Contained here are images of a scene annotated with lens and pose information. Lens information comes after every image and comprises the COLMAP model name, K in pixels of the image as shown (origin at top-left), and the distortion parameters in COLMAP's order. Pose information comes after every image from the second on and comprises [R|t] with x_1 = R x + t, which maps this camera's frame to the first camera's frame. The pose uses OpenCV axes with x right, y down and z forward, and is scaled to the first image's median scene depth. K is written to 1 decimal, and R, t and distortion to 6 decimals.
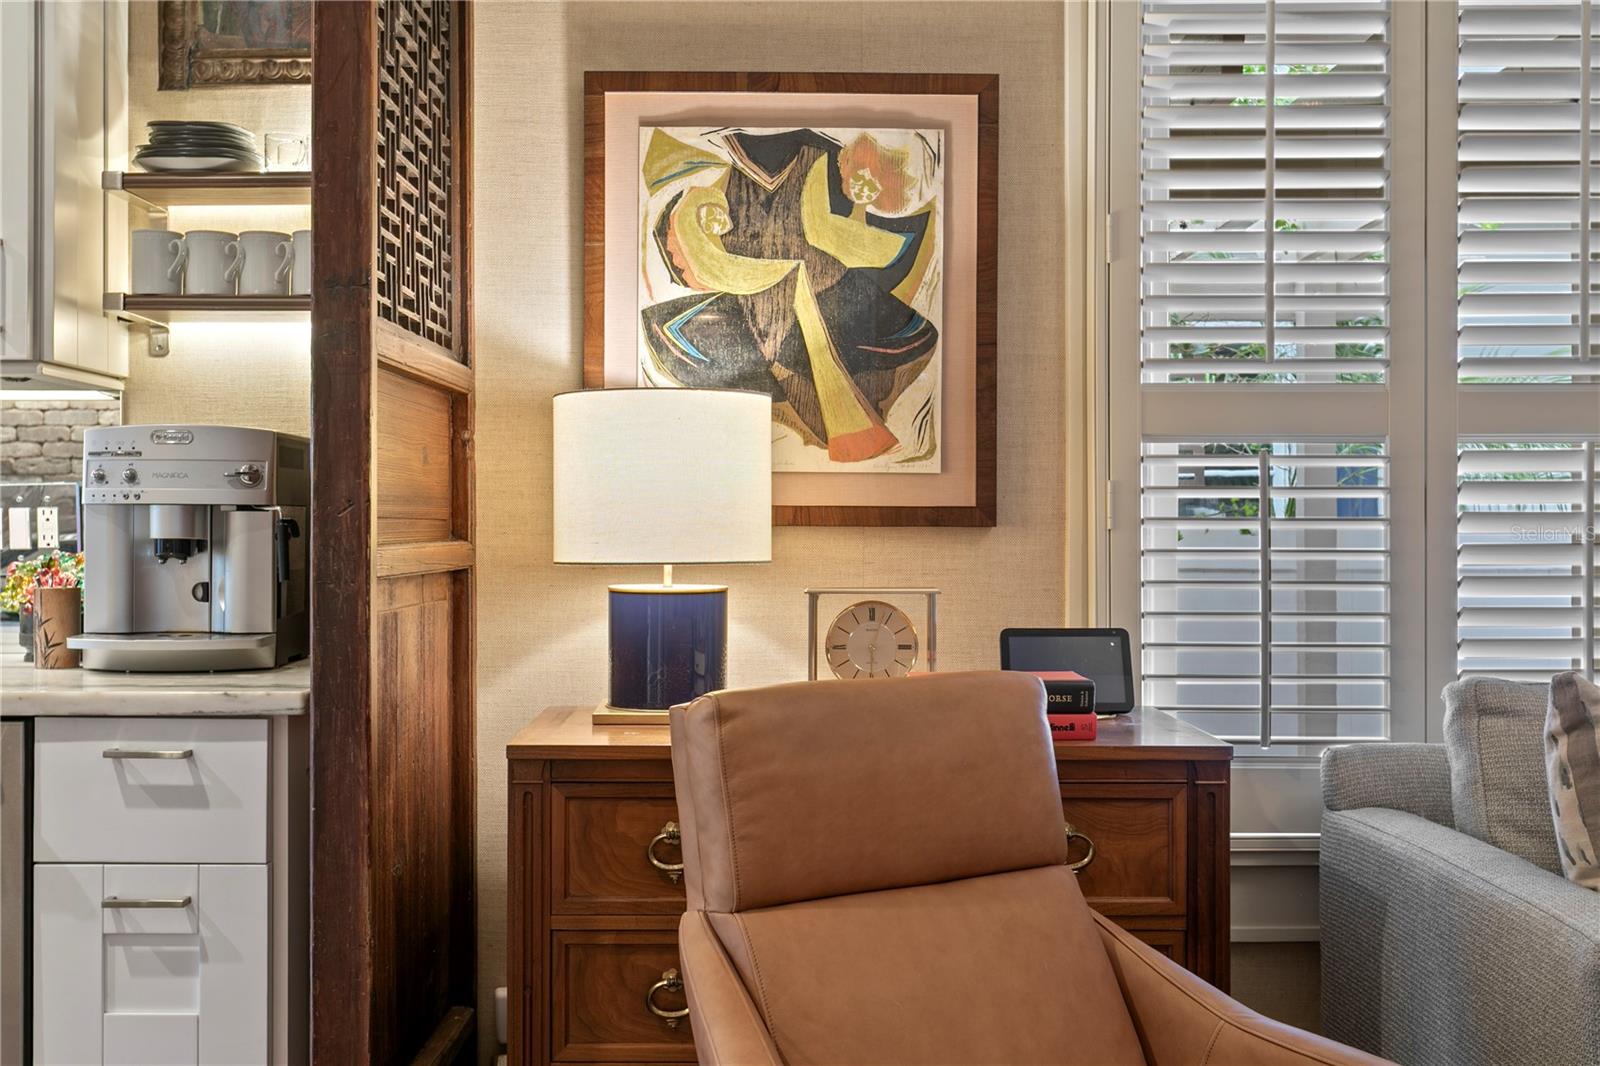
lens RADIAL K [[1745.3, 0, 786.1], [0, 1745.3, 522.3], [0, 0, 1]] dist [0.027975, 0.000000]
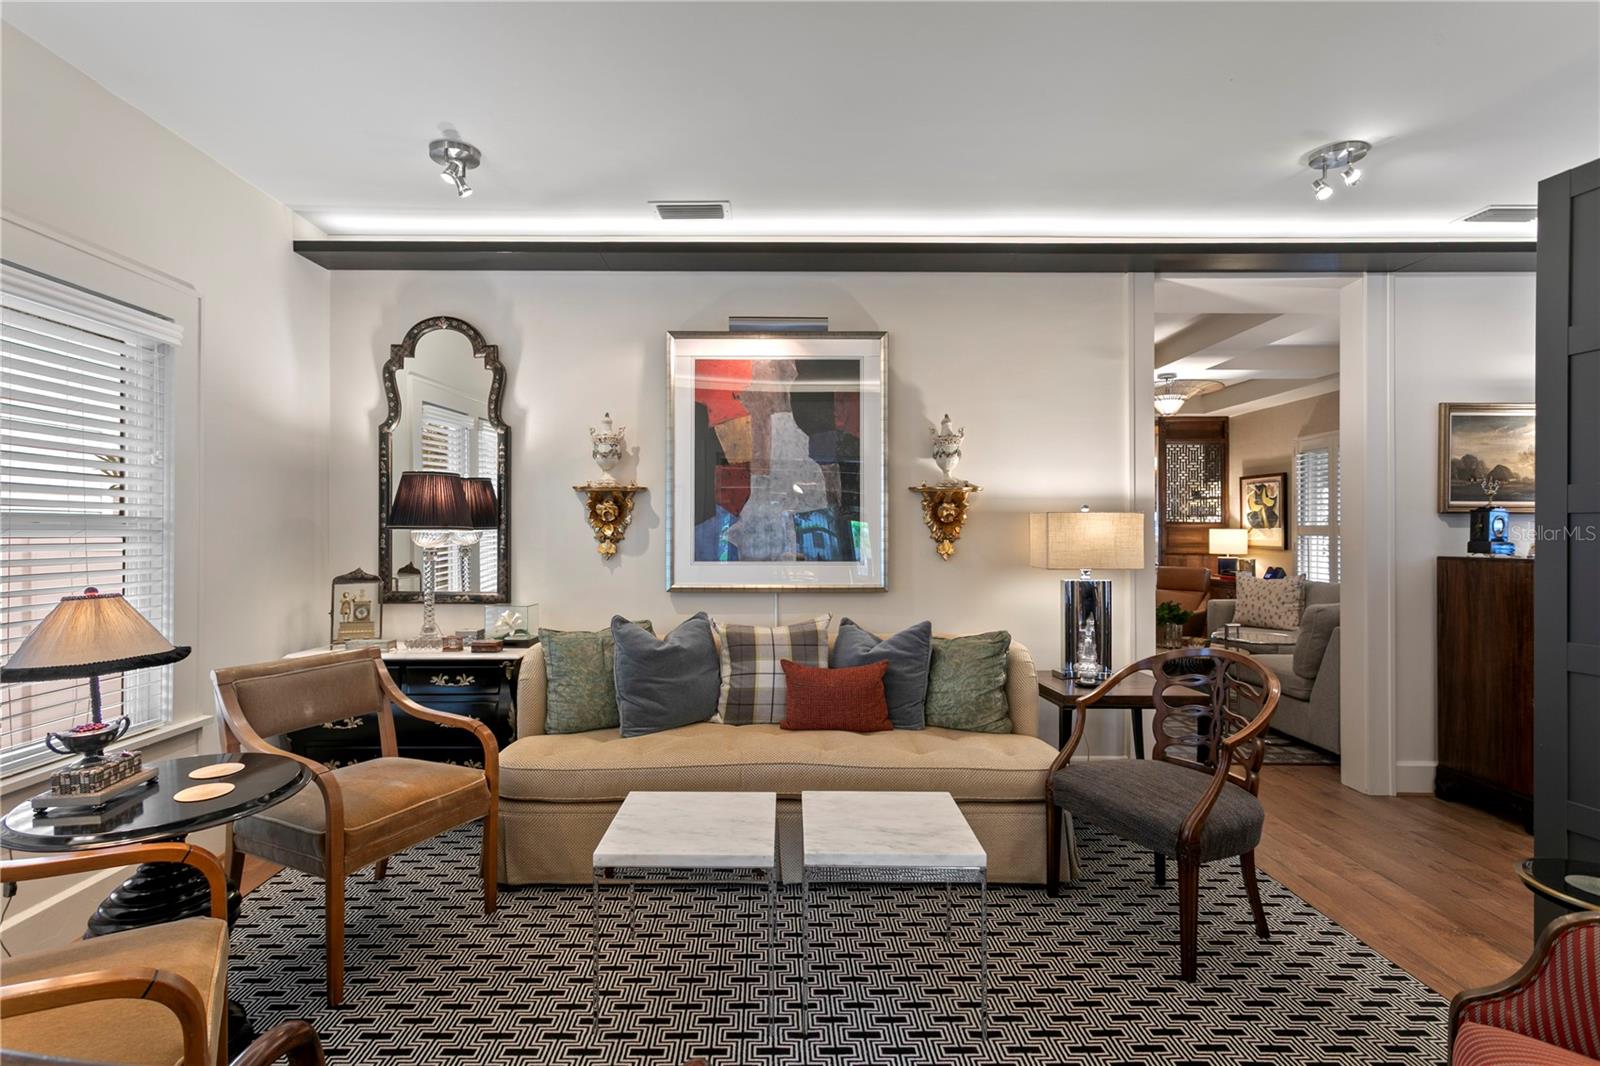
lens RADIAL K [[761.6, 0, 765.6], [0, 761.6, 528.8], [0, 0, 1]] dist [0.003245, 0.001288]
pose [[-0.015392, -0.001222, -0.999881, 2.776441], [-0.001571, 0.999998, -0.001198, -0.065527], [0.999880, 0.001552, -0.015394, -0.704602]]
